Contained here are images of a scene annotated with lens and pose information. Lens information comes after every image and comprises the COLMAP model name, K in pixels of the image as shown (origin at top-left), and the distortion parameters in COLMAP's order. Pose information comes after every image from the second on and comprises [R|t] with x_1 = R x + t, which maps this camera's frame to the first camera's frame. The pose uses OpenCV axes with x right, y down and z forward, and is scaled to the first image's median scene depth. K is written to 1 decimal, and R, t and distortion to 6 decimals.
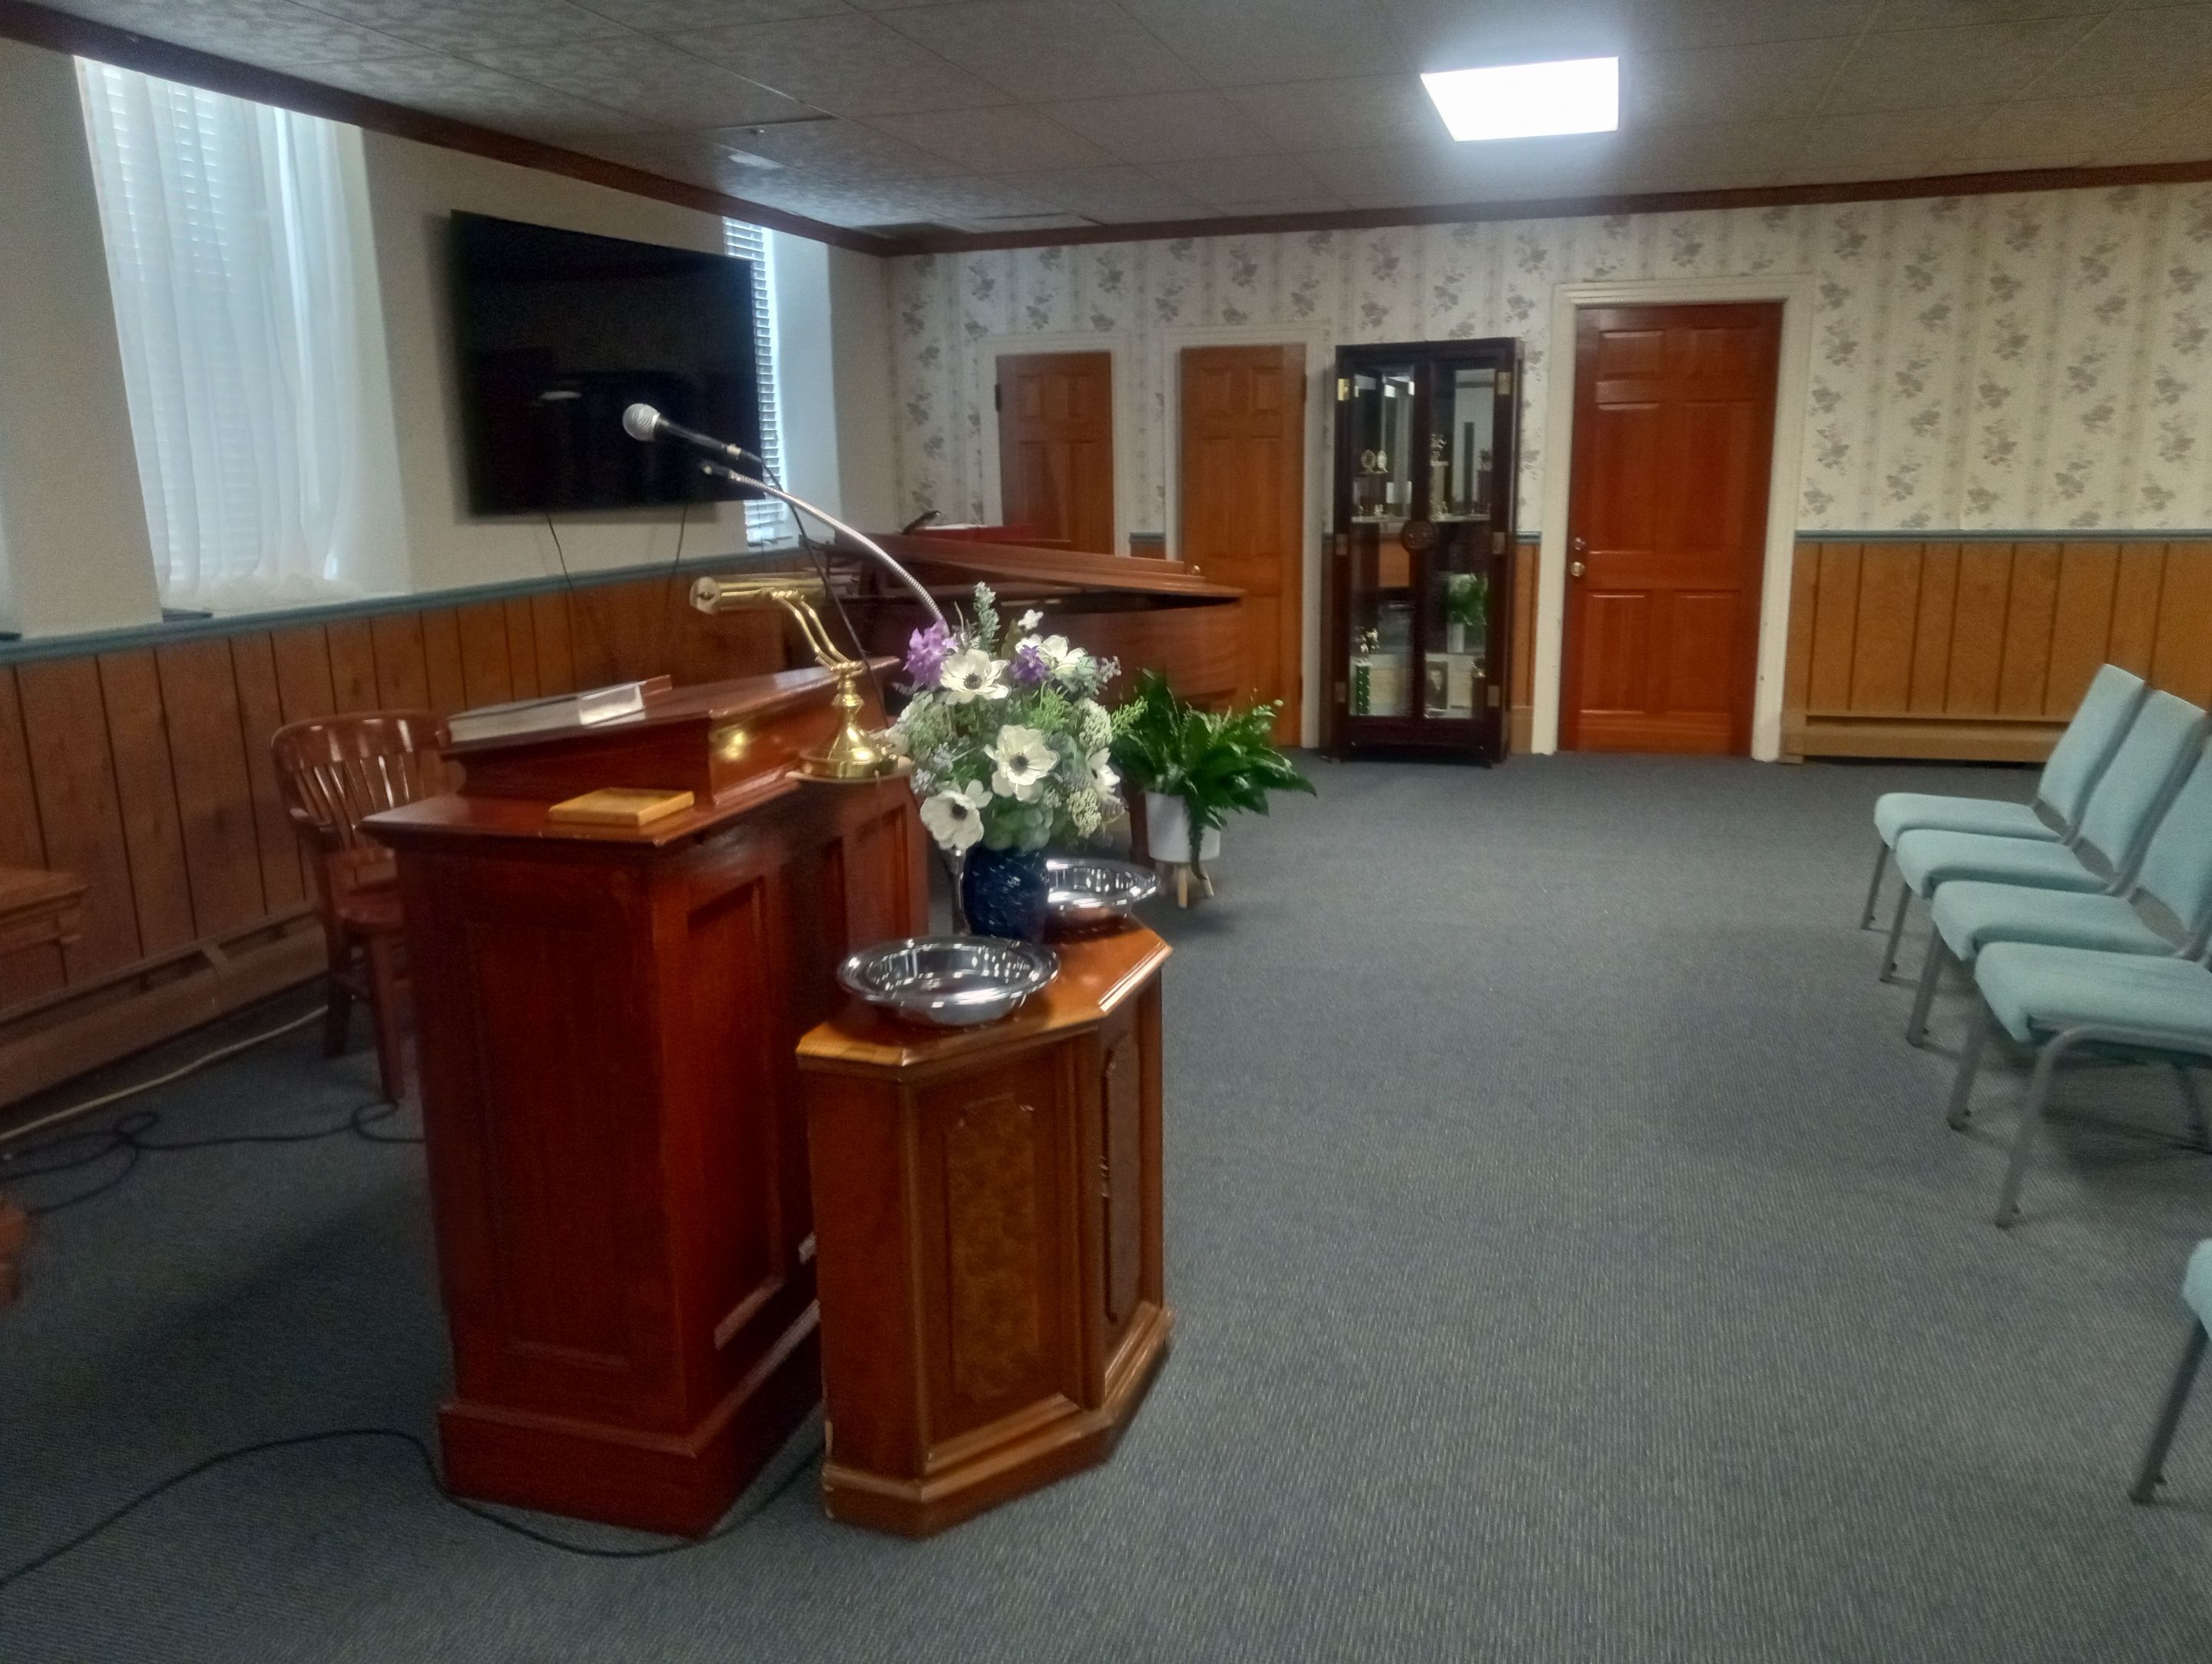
lens RADIAL K [[1669.6, 0, 1104.8], [0, 1669.6, 836.5], [0, 0, 1]] dist [0.009784, -0.001430]
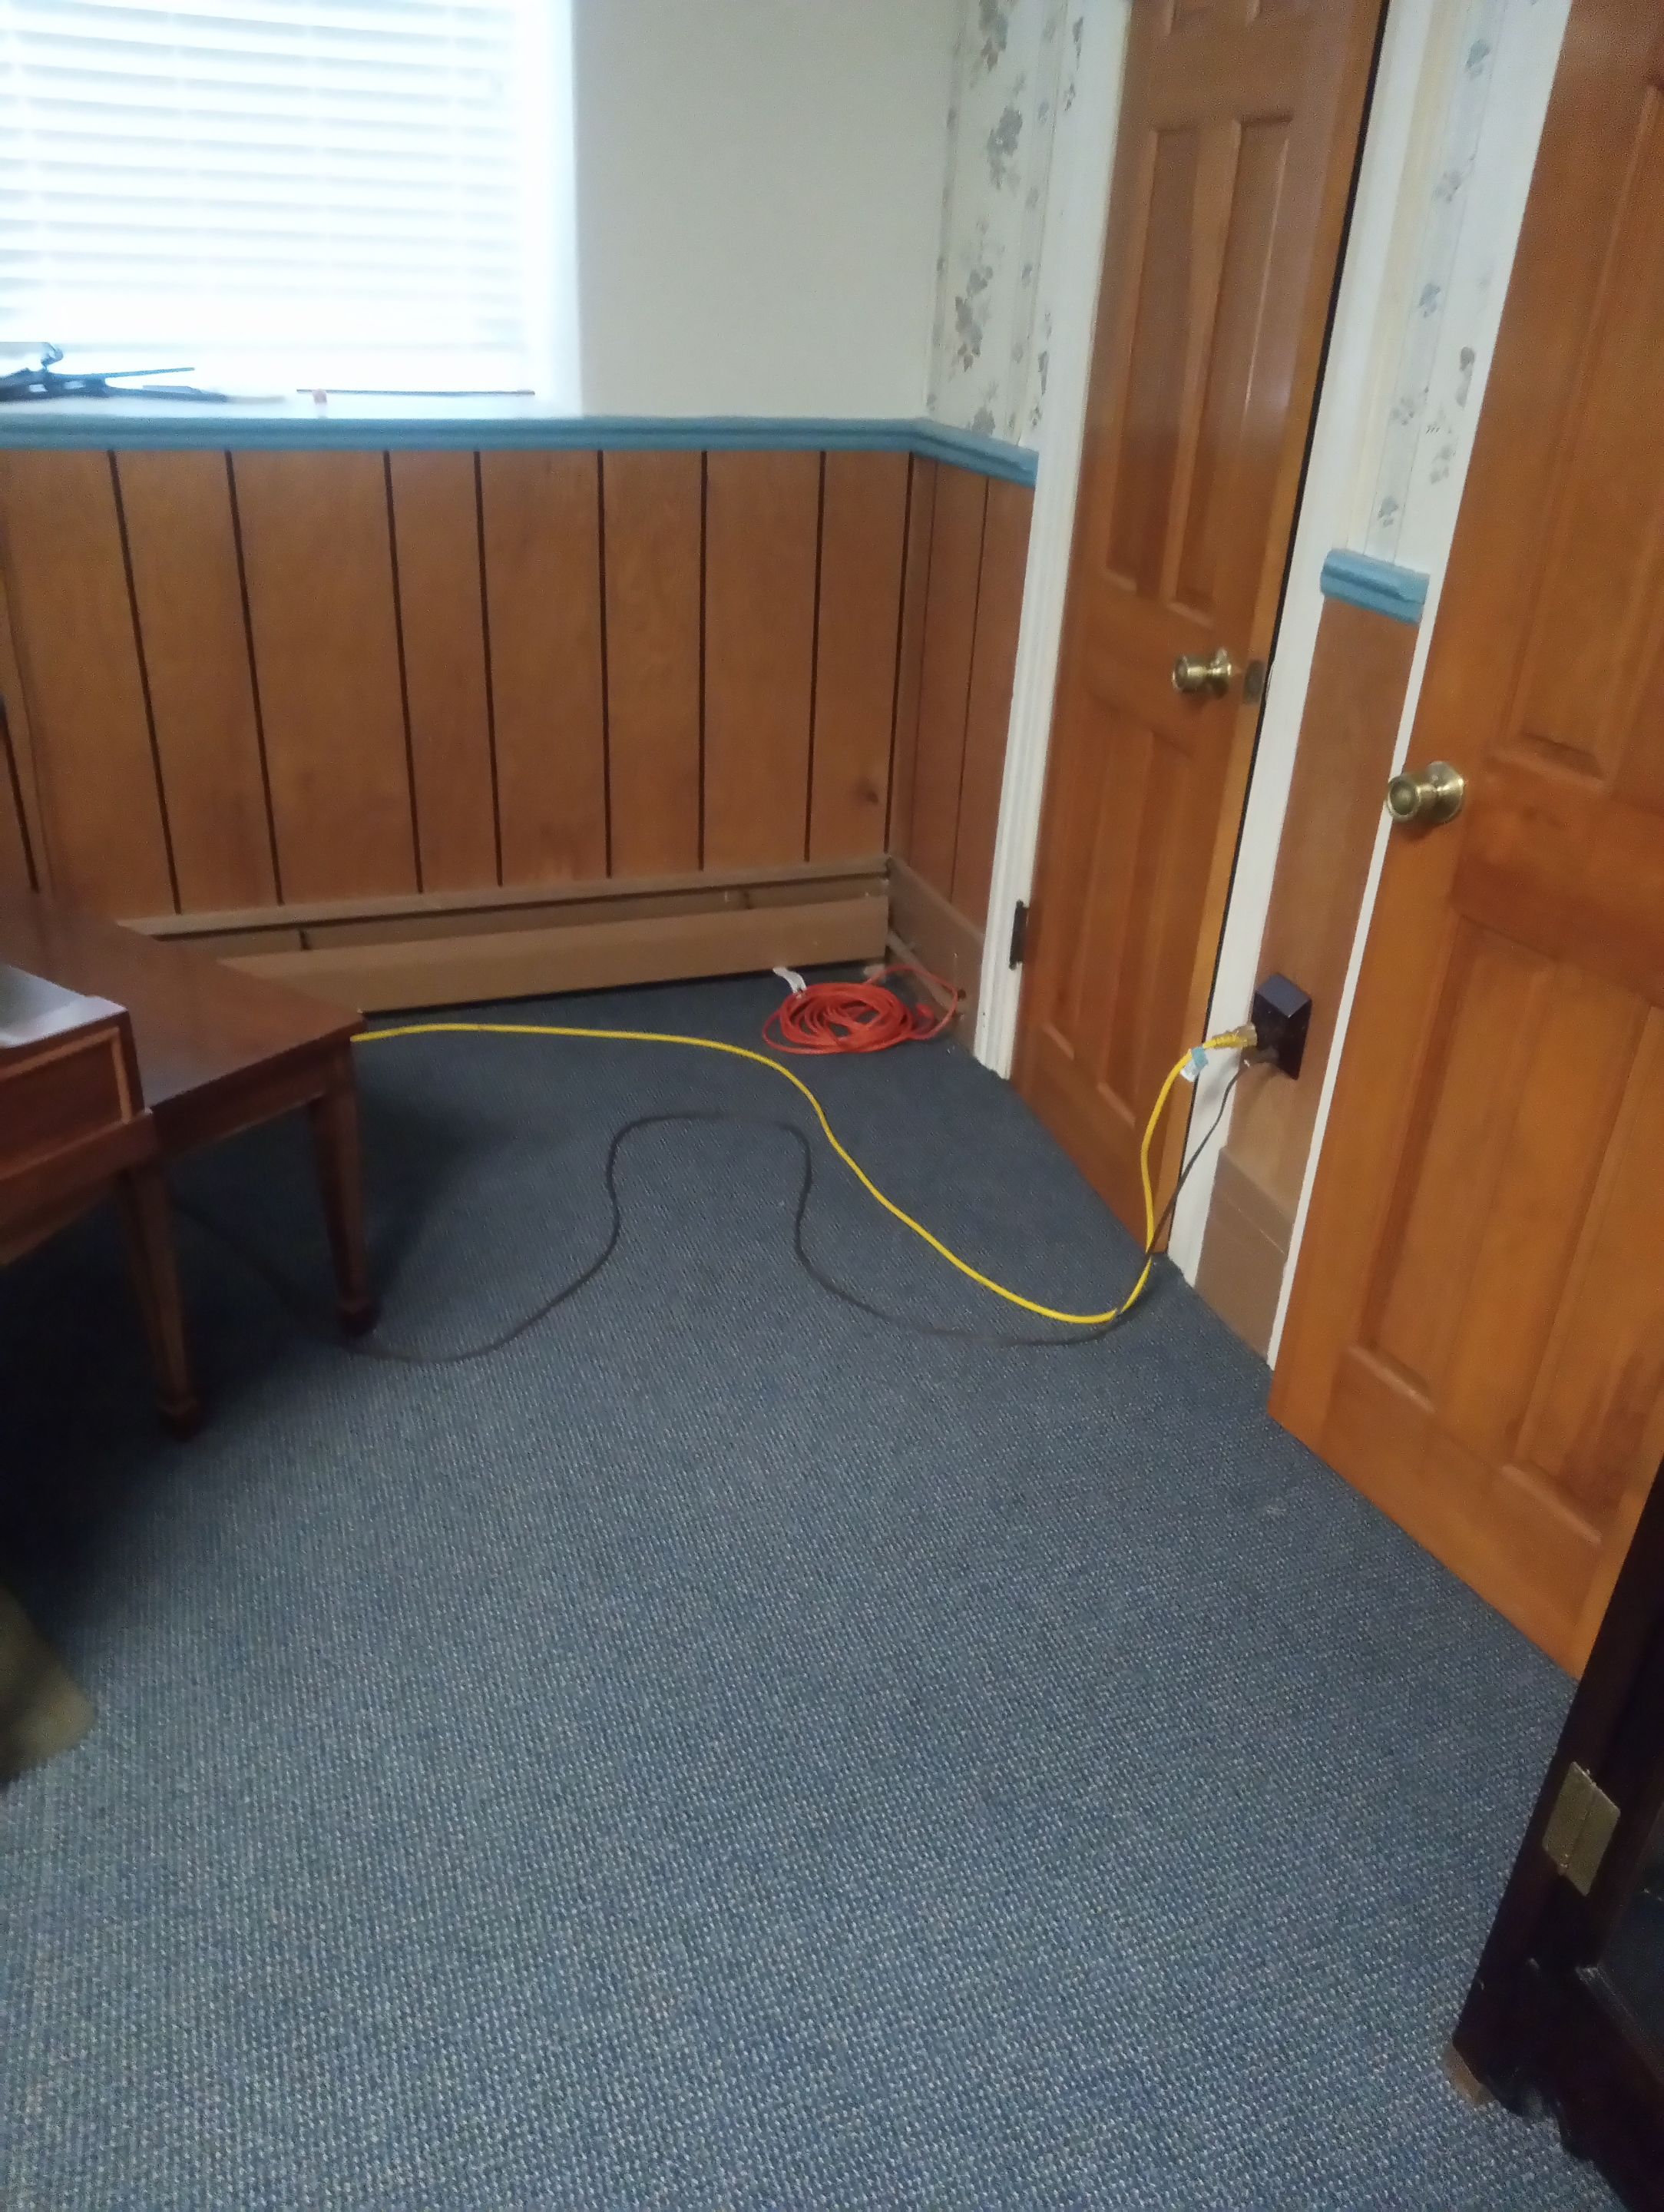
lens RADIAL K [[1643.3, 0, 832.0], [0, 1643.3, 1106.0], [0, 0, 1]] dist [0.035514, -0.046753]
pose [[0.593629, 0.417400, -0.688028, 0.184367], [-0.229528, 0.907276, 0.352373, -0.194489], [0.771312, -0.051257, 0.634390, 0.869500]]
